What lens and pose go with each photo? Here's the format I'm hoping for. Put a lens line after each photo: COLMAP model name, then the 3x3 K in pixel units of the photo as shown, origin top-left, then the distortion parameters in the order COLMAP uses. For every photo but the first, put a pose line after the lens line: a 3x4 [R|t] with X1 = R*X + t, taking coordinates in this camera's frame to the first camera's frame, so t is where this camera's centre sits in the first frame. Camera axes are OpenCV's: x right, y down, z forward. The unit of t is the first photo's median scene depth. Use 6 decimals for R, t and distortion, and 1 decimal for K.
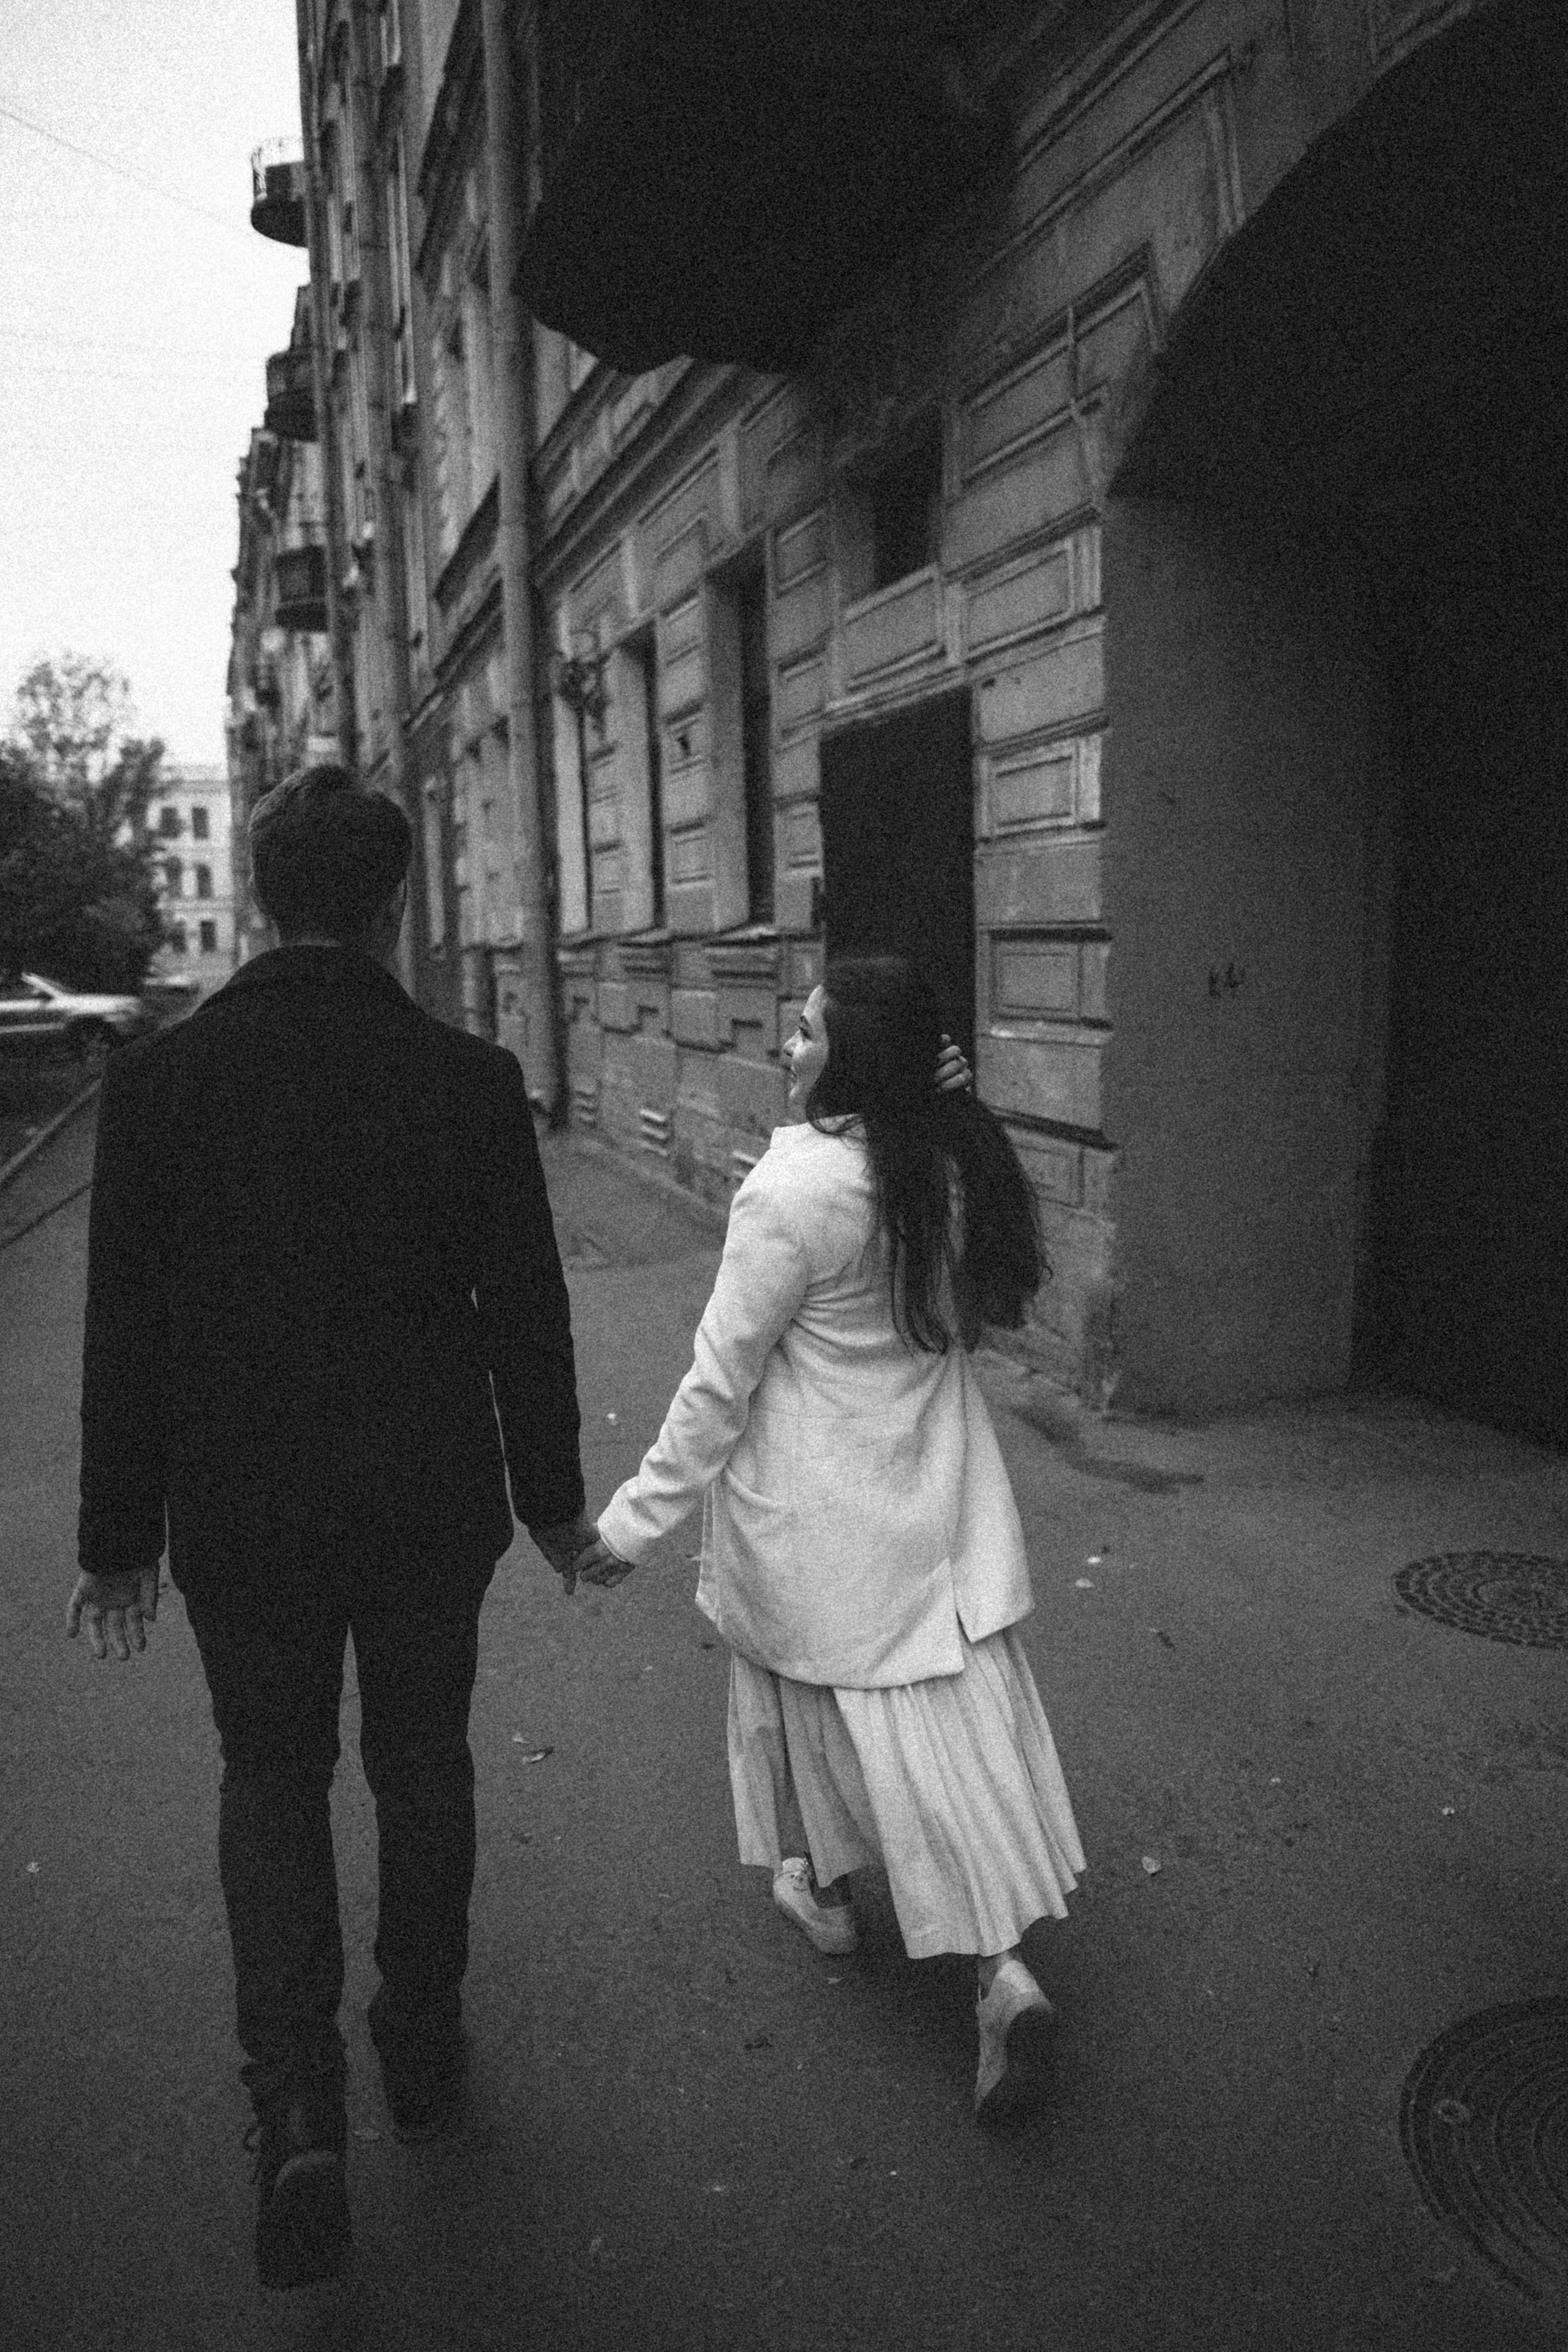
lens RADIAL K [[1573.5, 0, 784.0], [0, 1573.5, 1176.0], [0, 0, 1]] dist [-0.071023, 0.033614]
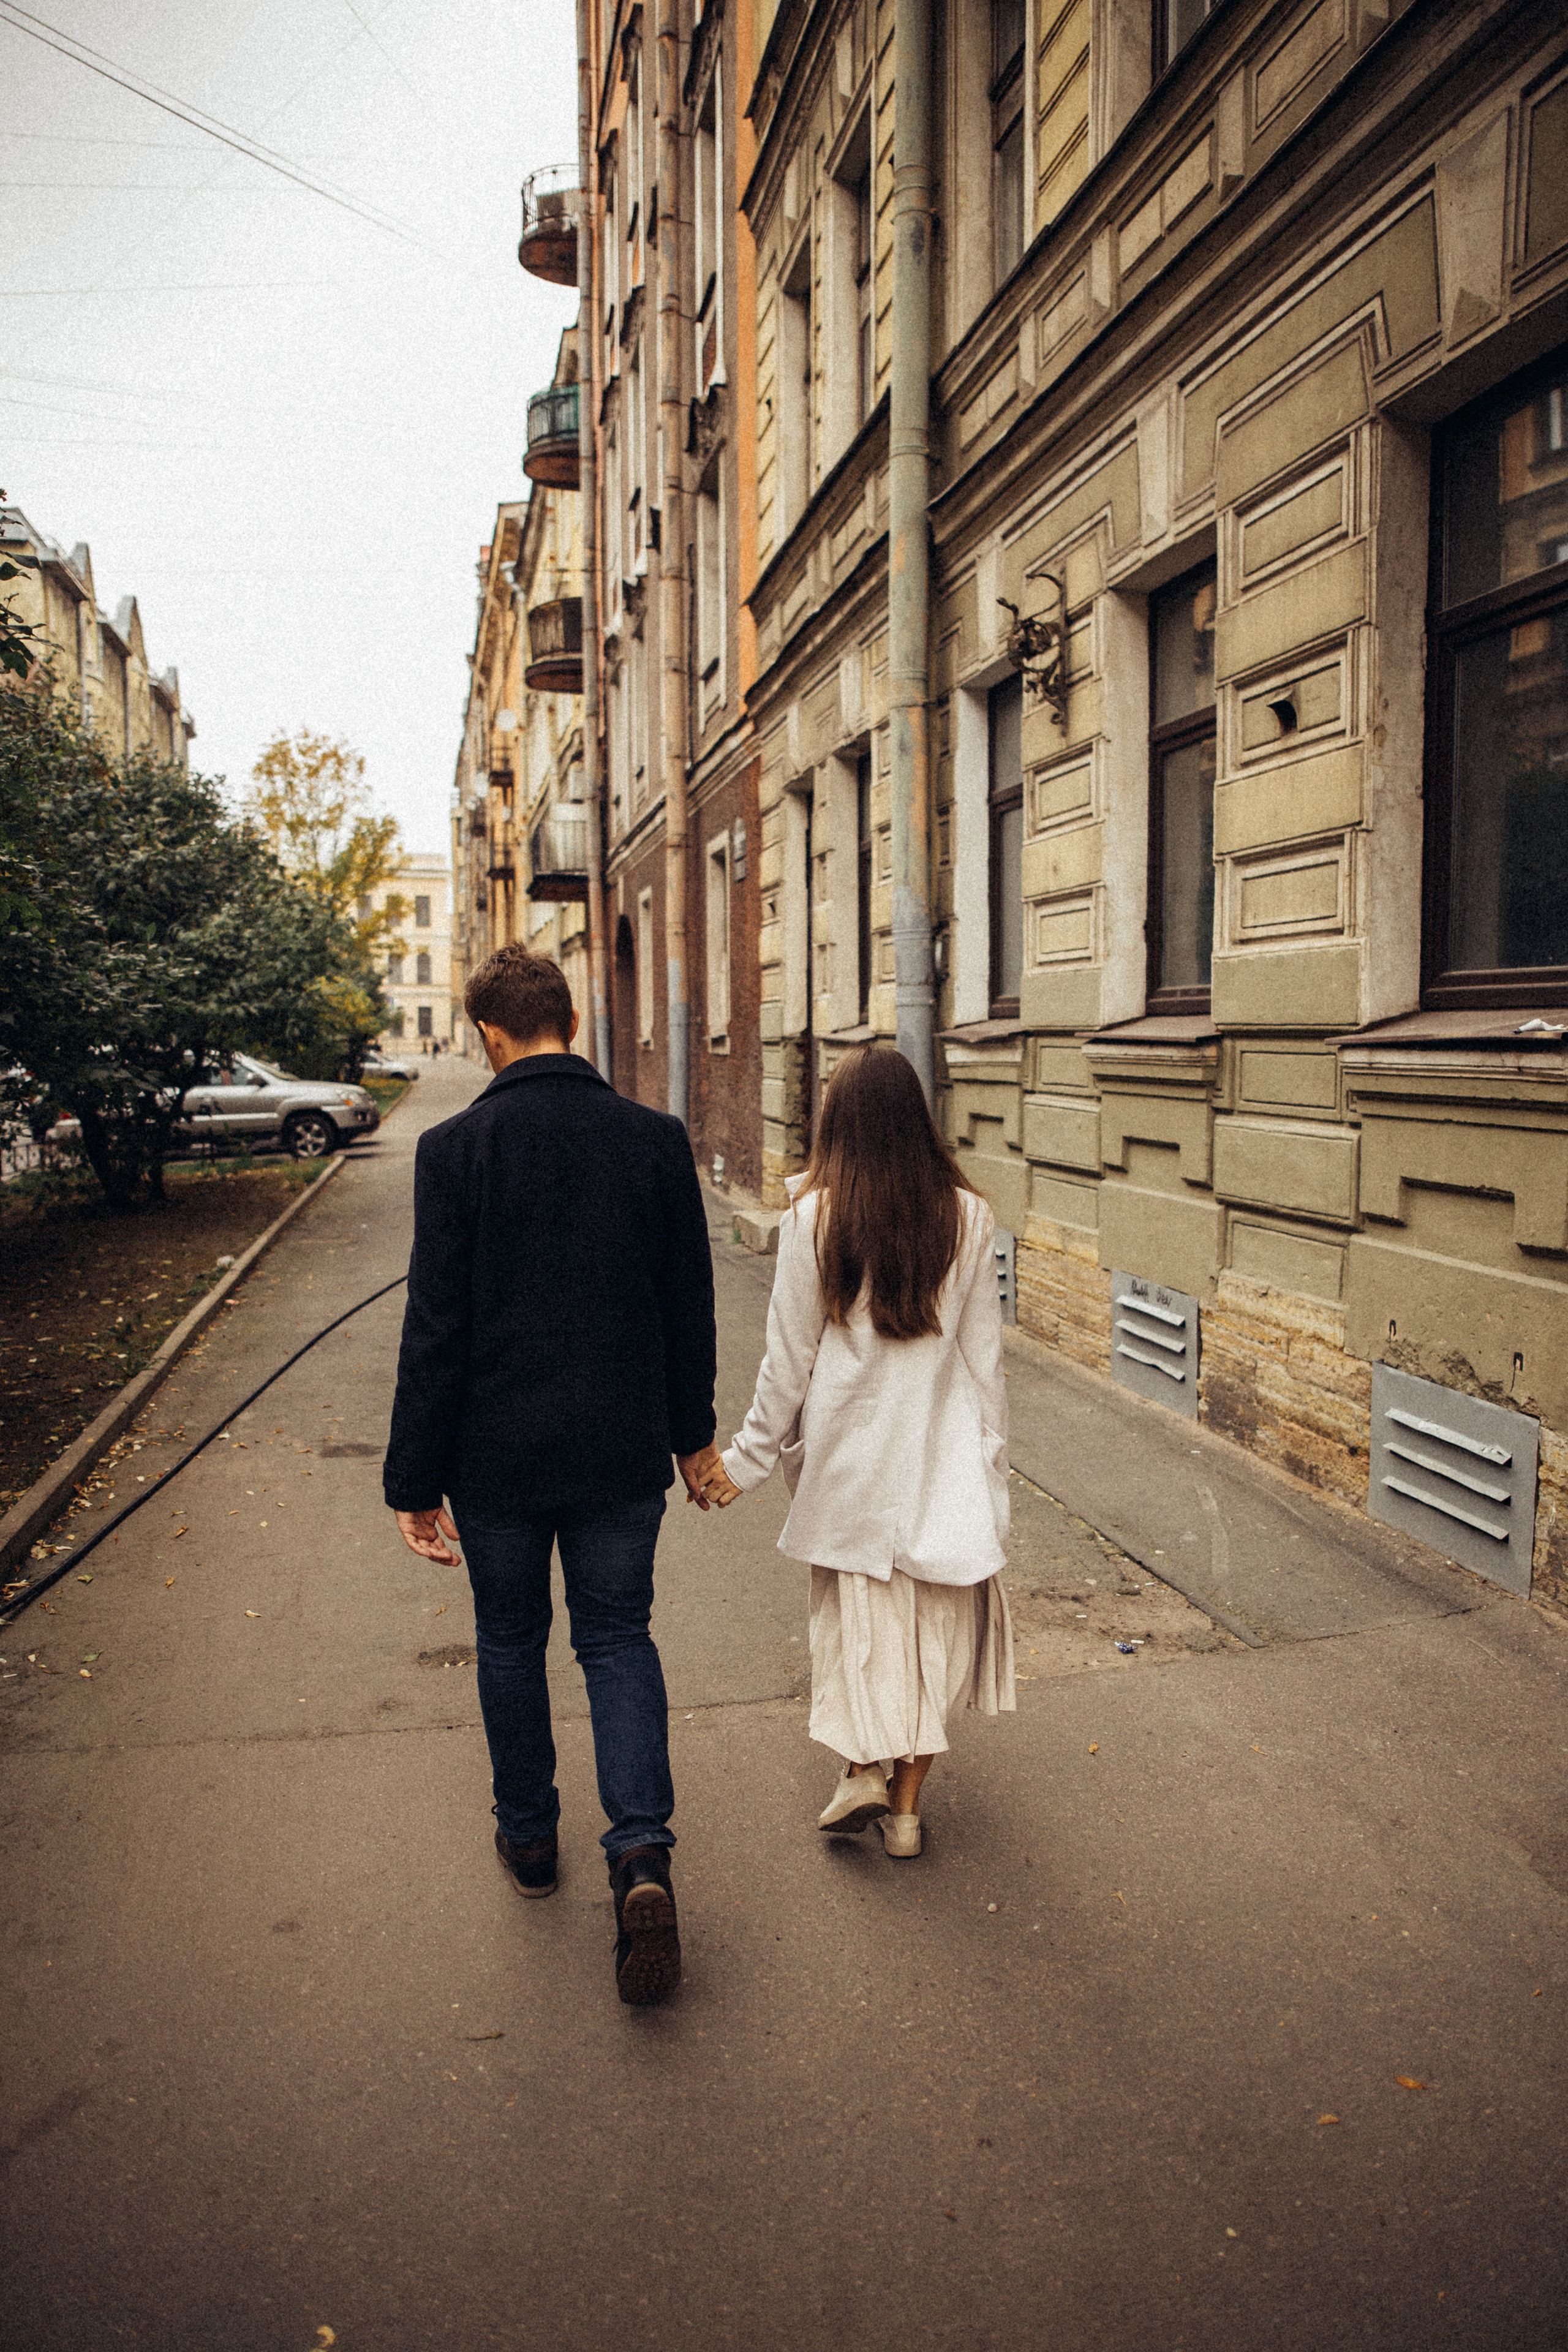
lens RADIAL K [[1573.5, 0, 784.0], [0, 1573.5, 1176.0], [0, 0, 1]] dist [-0.071023, 0.033614]
pose [[0.992062, 0.031531, -0.121733, -0.068741], [-0.038869, 0.997537, -0.058391, -0.021876], [0.119592, 0.062659, 0.990844, 0.154330]]
